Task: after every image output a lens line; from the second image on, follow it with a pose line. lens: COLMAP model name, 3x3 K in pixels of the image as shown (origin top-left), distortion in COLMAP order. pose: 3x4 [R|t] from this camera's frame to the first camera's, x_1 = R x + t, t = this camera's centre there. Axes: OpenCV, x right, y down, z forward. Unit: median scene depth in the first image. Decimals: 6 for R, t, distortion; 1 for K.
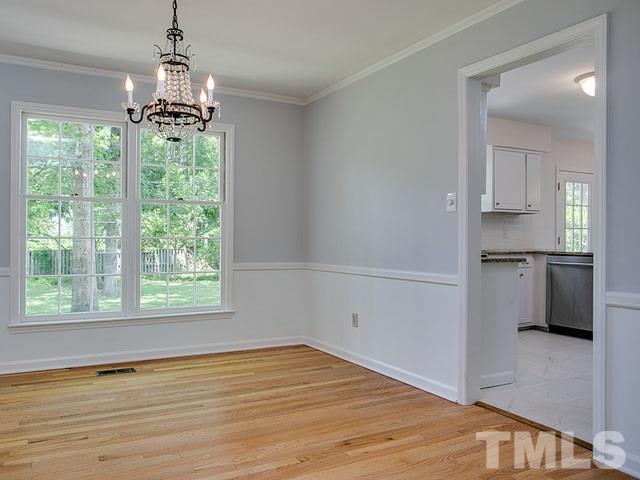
lens RADIAL K [[565.5, 0, 264.1], [0, 565.5, 241.0], [0, 0, 1]] dist [0.000264, 0.035161]
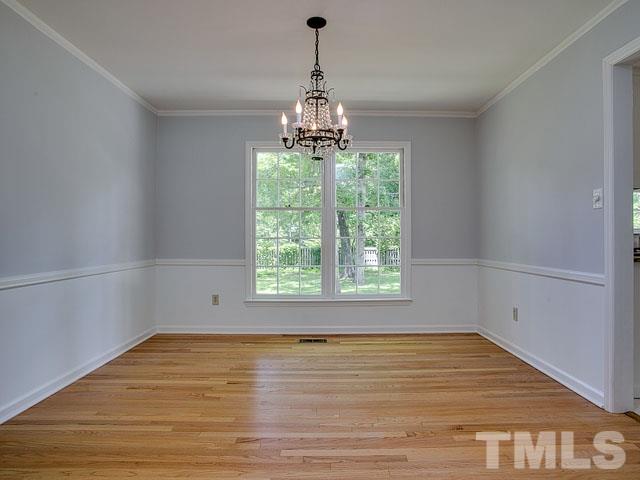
lens RADIAL K [[444.5, 0, 316.3], [0, 444.5, 239.8], [0, 0, 1]] dist [-0.031957, 0.047736]
pose [[0.887943, -0.004565, -0.459931, 0.236444], [0.003651, 0.999989, -0.002878, 0.001947], [0.459939, 0.000876, 0.887950, 0.105774]]
